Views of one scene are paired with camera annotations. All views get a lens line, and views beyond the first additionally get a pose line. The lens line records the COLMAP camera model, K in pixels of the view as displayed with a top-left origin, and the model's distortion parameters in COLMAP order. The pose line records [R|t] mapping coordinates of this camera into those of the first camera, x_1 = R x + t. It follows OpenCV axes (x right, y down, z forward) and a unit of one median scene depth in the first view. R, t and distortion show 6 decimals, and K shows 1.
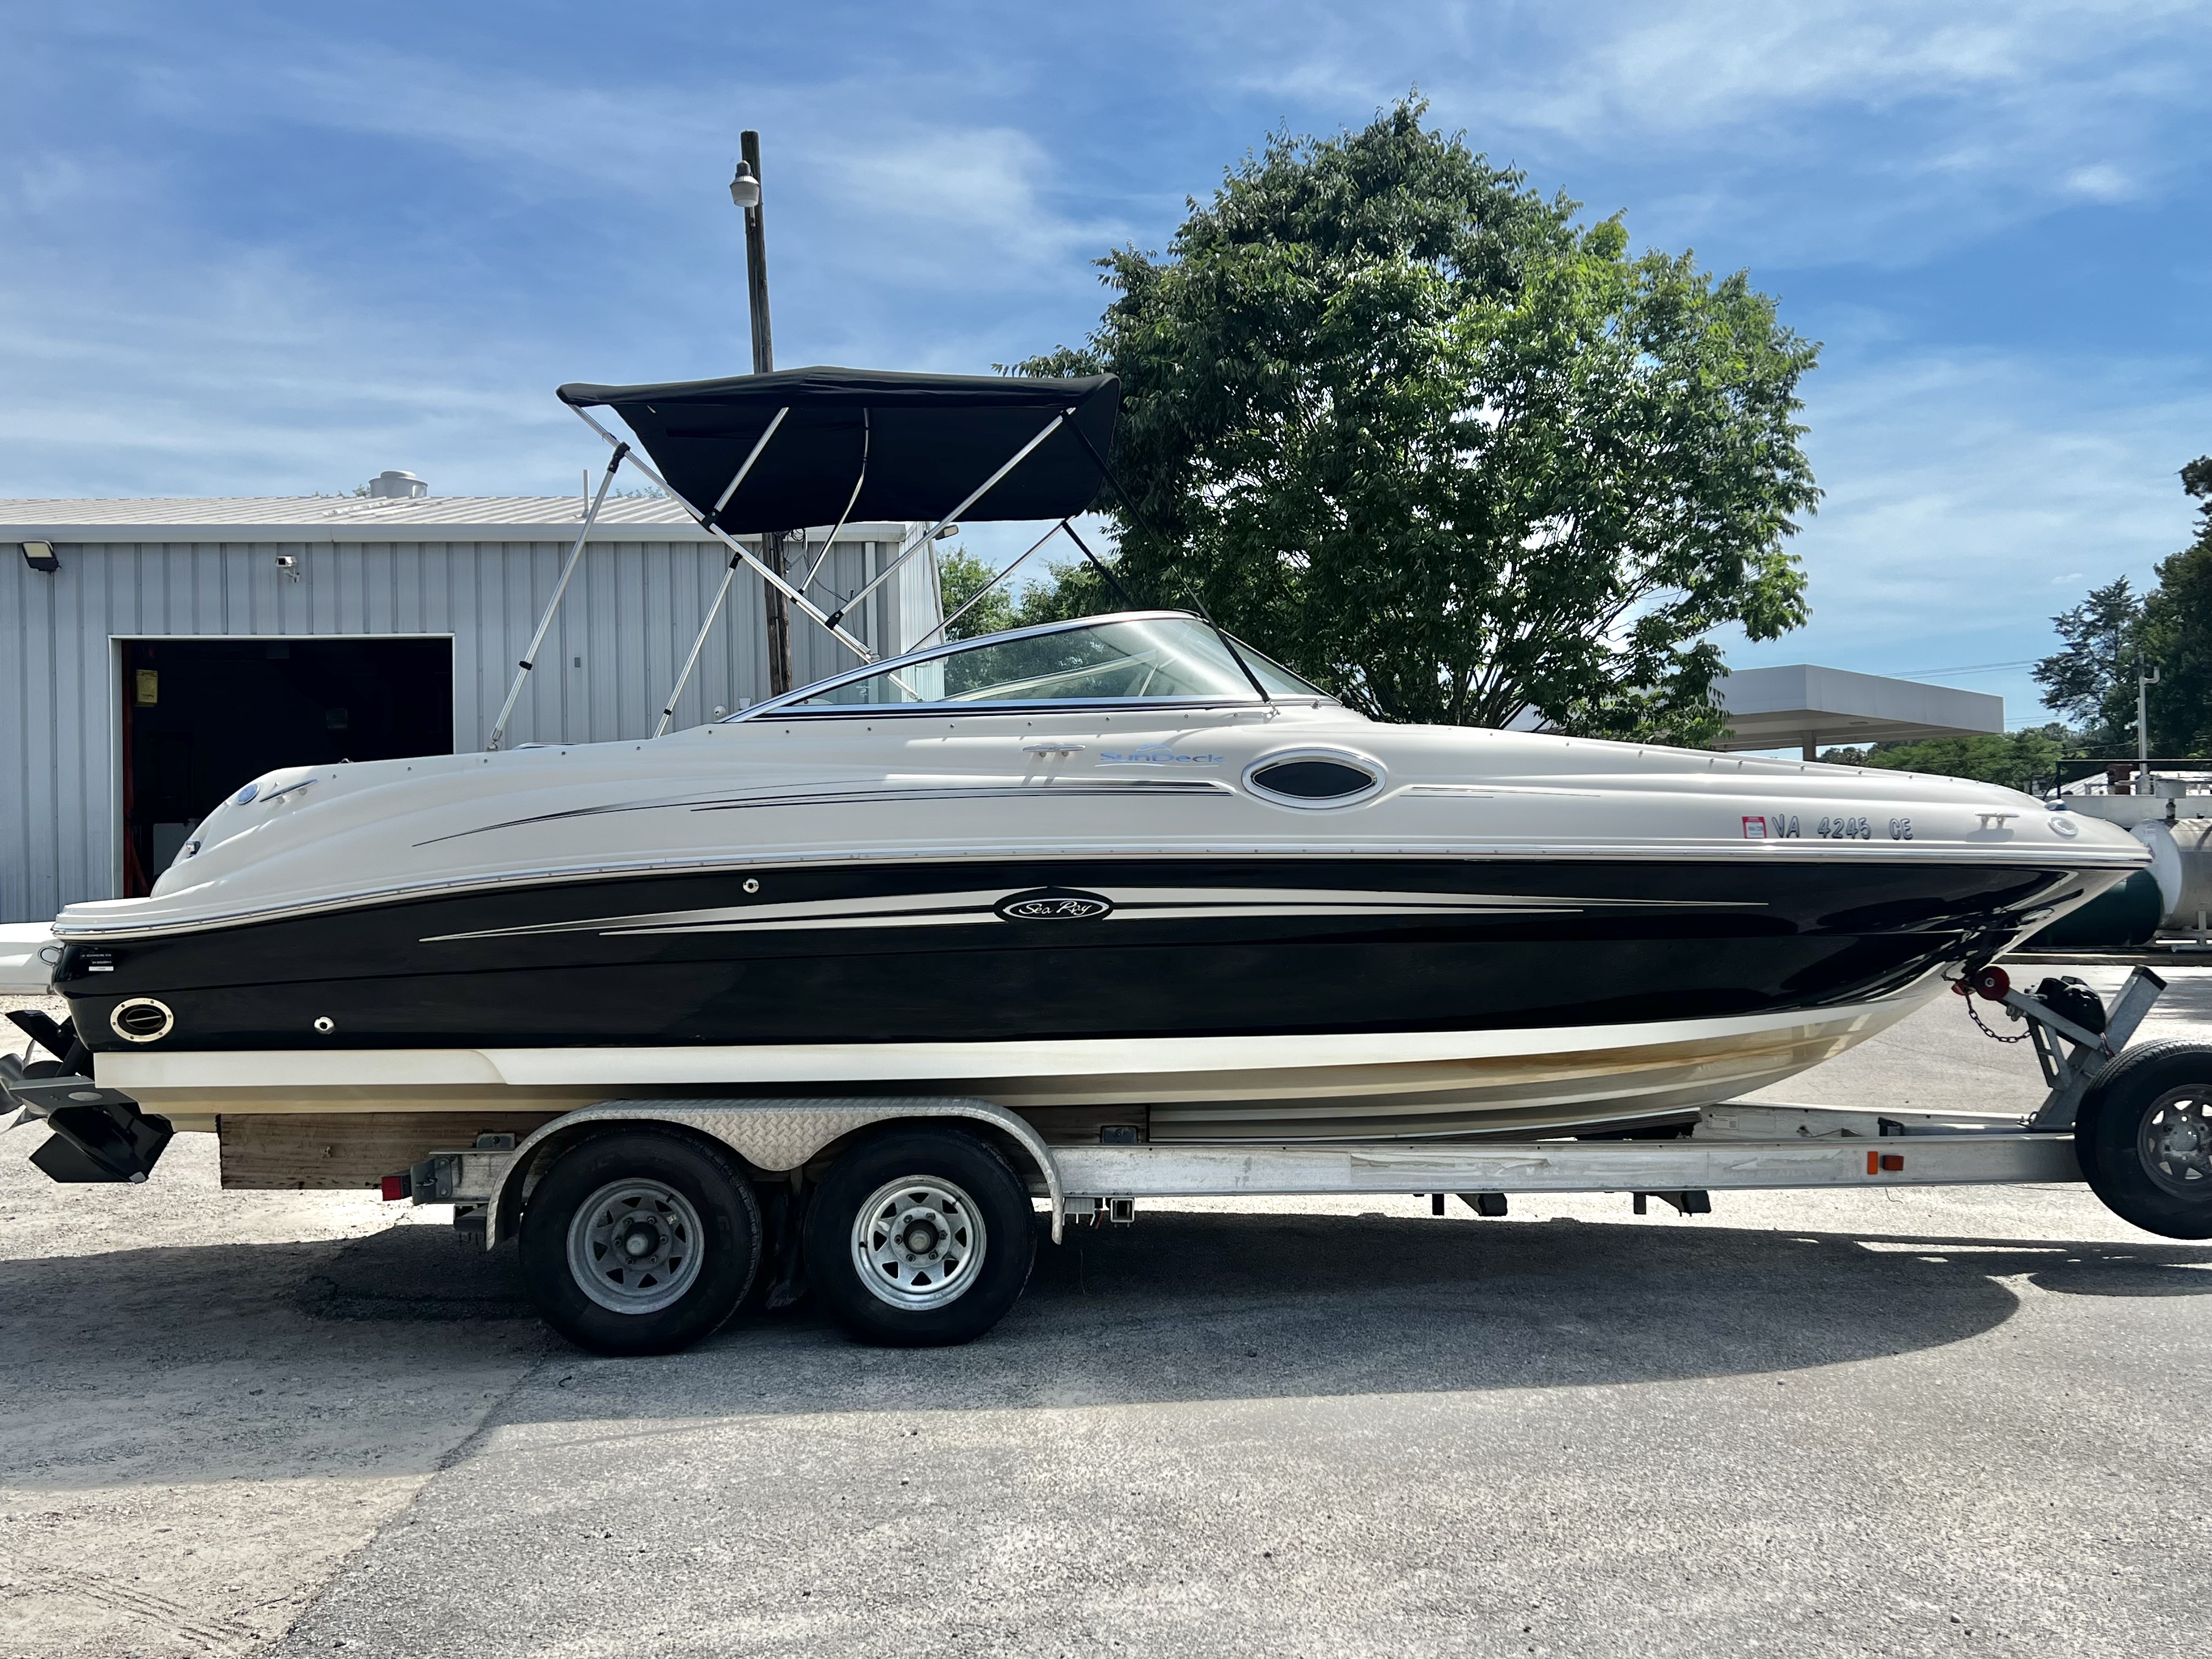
lens RADIAL K [[1924.3, 0, 1102.5], [0, 1924.3, 861.6], [0, 0, 1]] dist [0.093216, -0.149619]
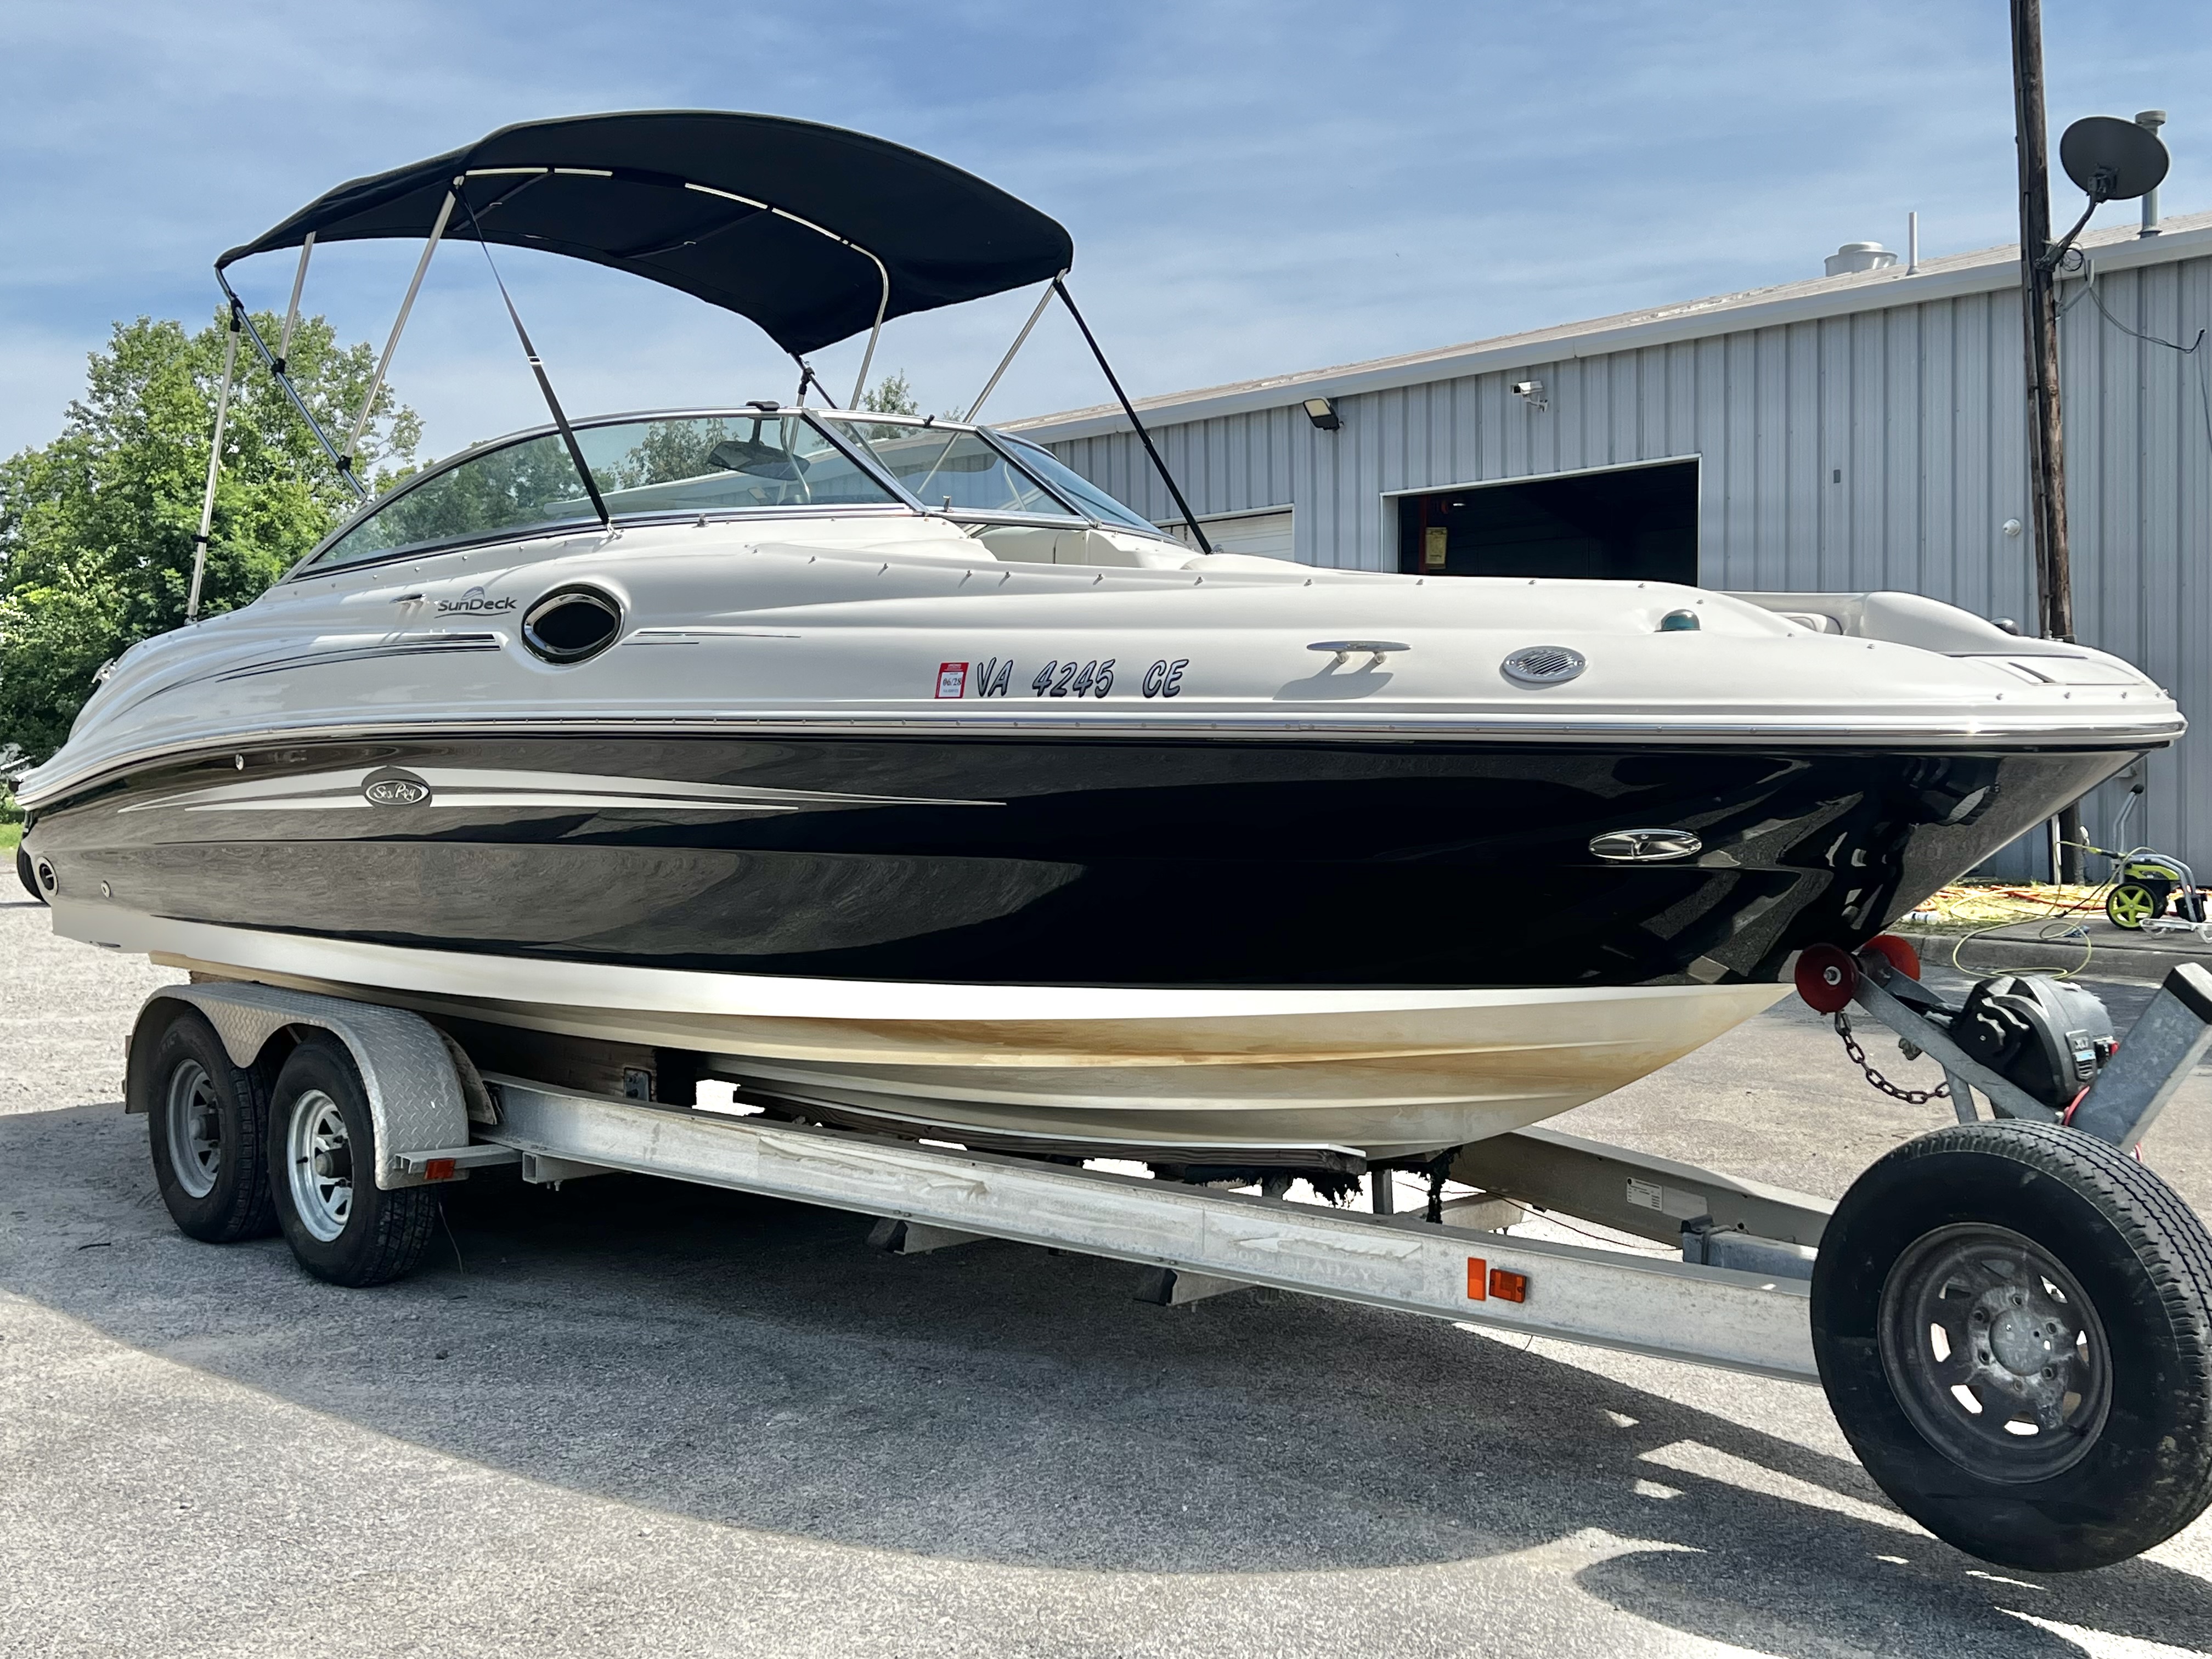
lens RADIAL K [[2467.1, 0, 1106.0], [0, 2467.1, 829.5], [0, 0, 1]] dist [0.110293, -0.016139]
pose [[0.638210, 0.026741, -0.769398, 0.840148], [-0.000375, 0.999407, 0.034424, 0.002670], [0.769863, -0.021681, 0.637841, 0.456119]]
